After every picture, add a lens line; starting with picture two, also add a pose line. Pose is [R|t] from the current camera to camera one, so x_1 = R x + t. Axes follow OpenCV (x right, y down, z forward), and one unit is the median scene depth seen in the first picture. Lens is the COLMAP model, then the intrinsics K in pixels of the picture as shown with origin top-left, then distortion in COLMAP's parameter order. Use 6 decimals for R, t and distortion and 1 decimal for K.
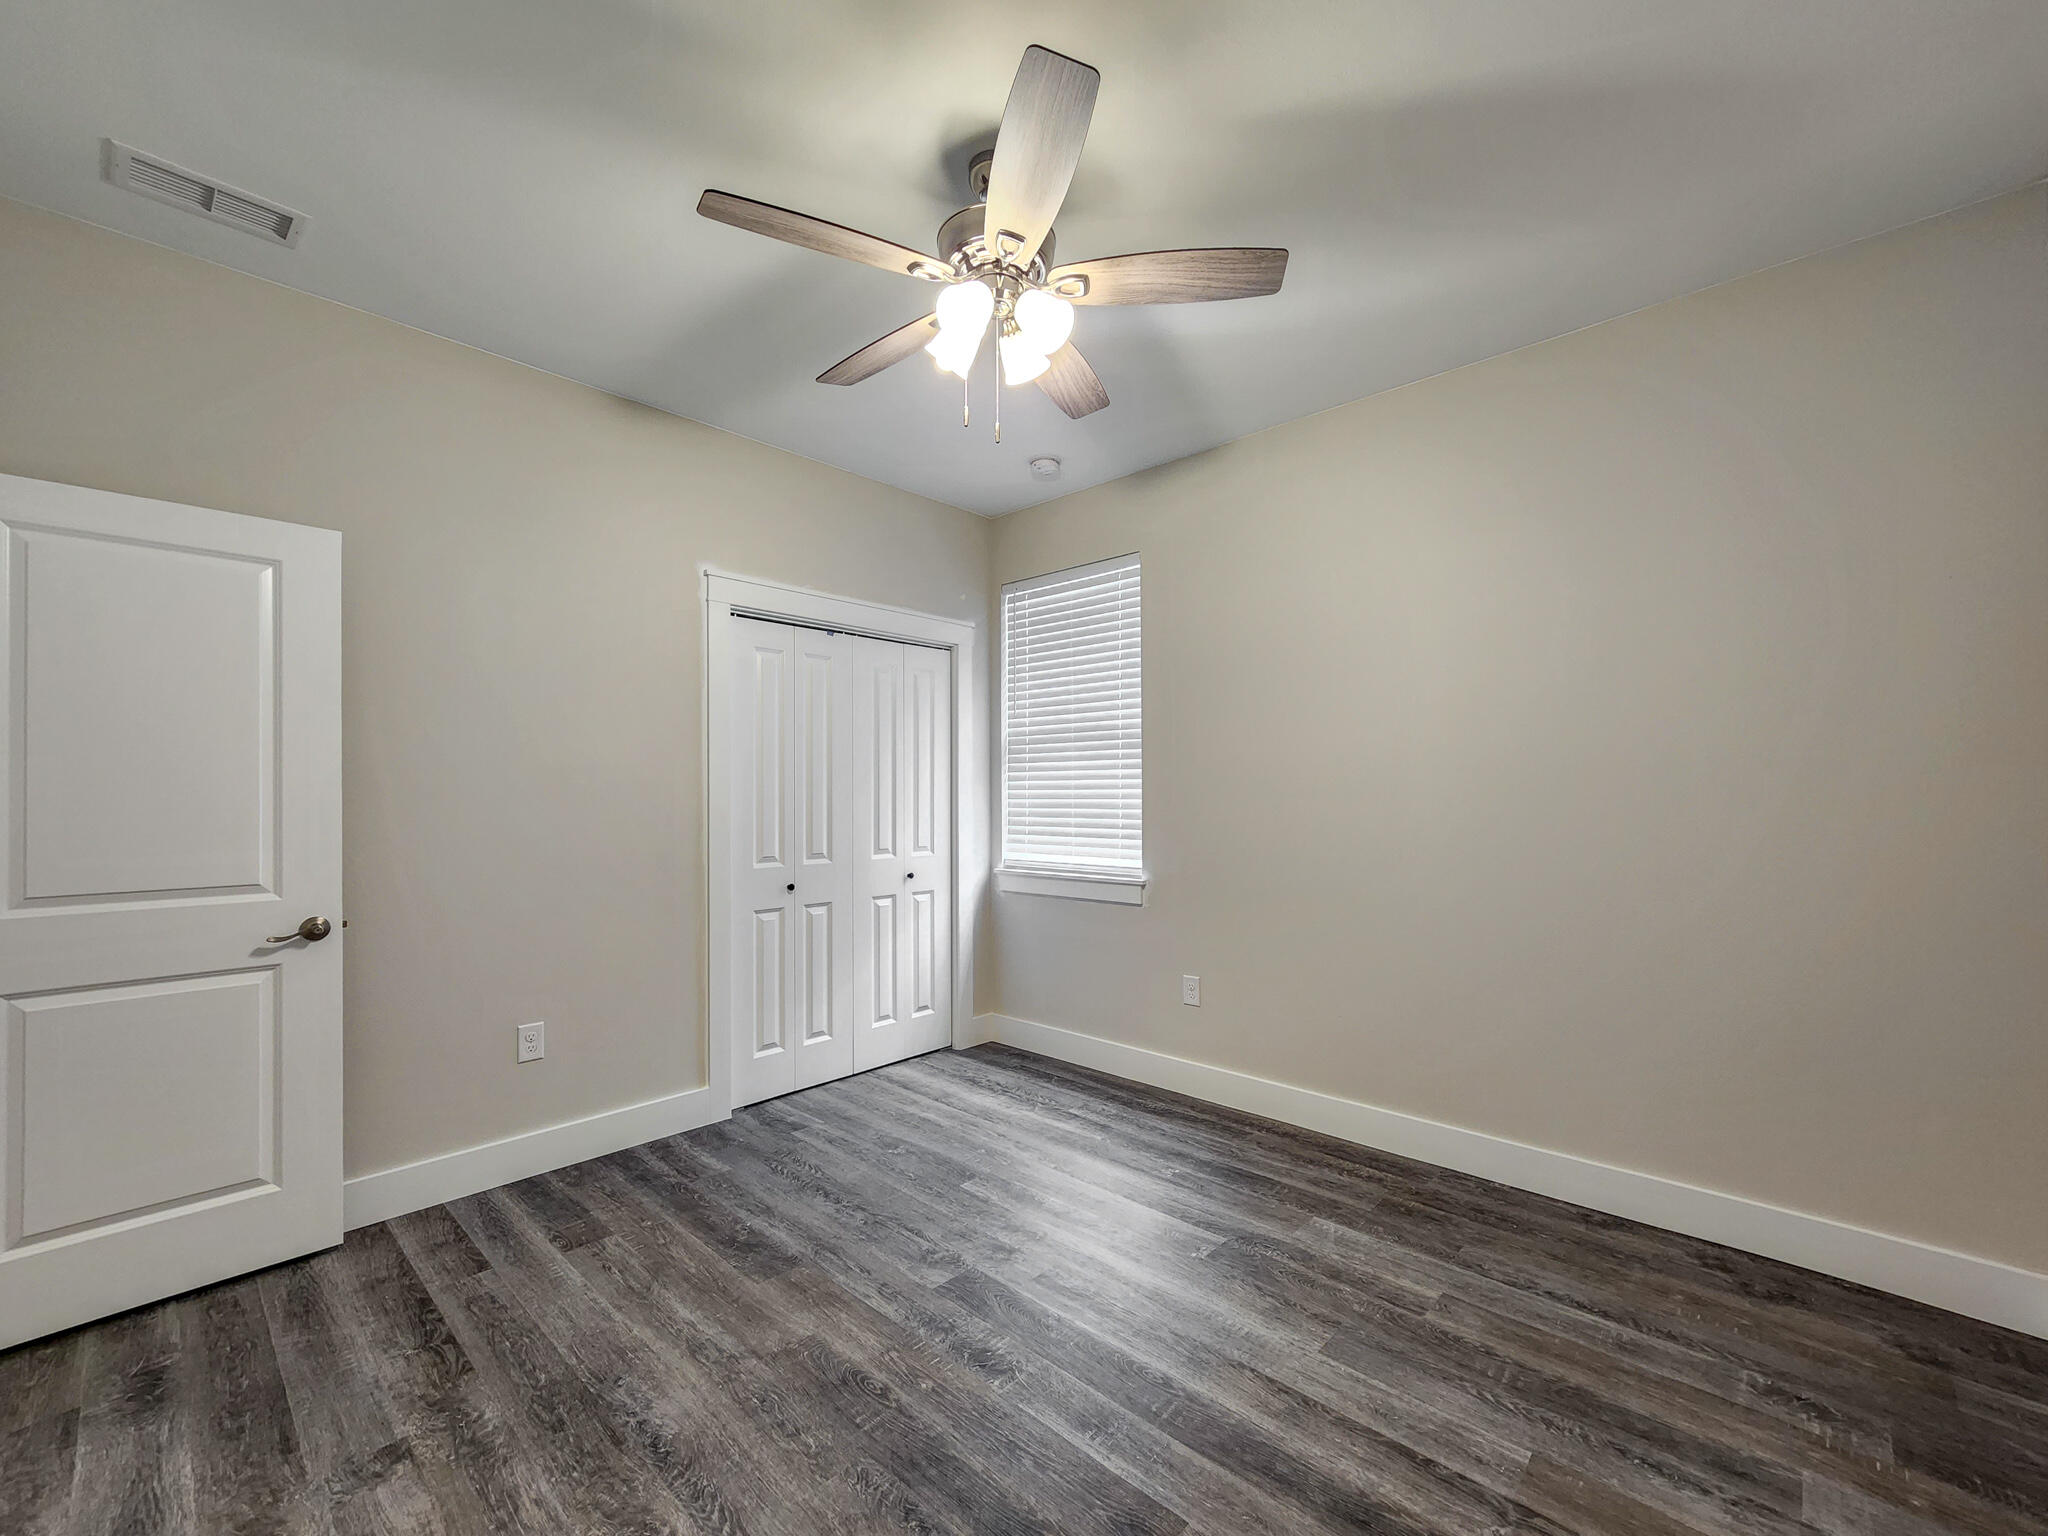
lens RADIAL K [[852.1, 0, 1023.8], [0, 852.1, 789.3], [0, 0, 1]] dist [0.001843, 0.000183]
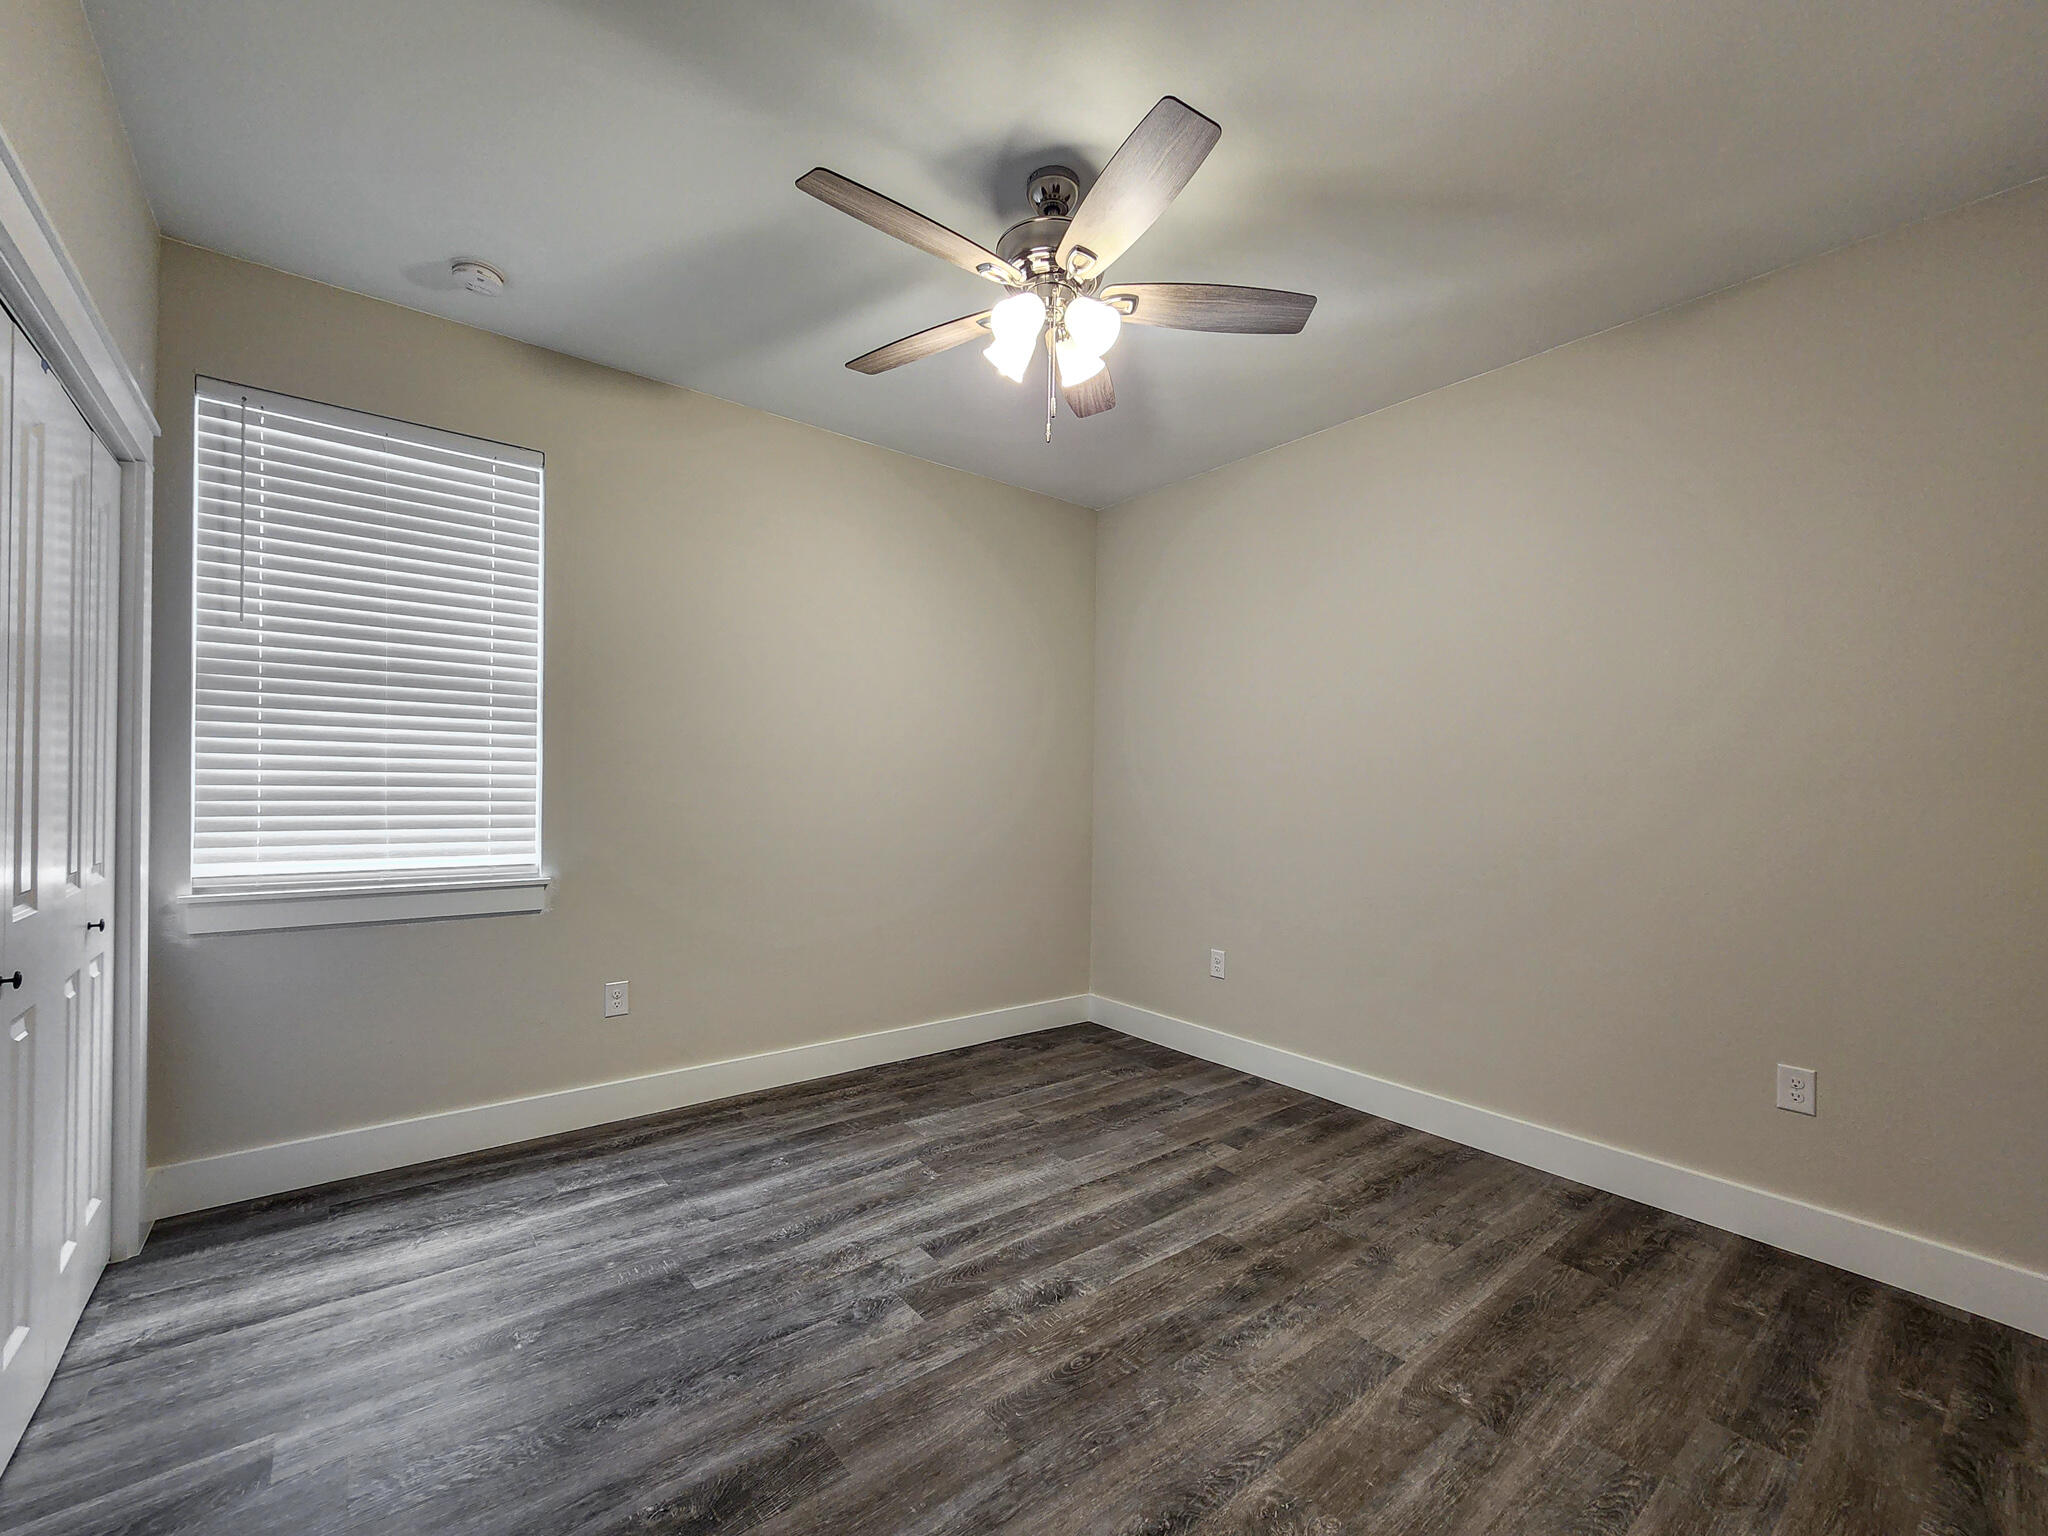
lens RADIAL K [[852.1, 0, 1023.8], [0, 852.1, 789.3], [0, 0, 1]] dist [0.001843, 0.000183]
pose [[0.142489, 0.002452, 0.989793, -0.779558], [-0.024960, 0.999688, 0.001117, 0.017521], [-0.989482, -0.024864, 0.142505, 0.620400]]
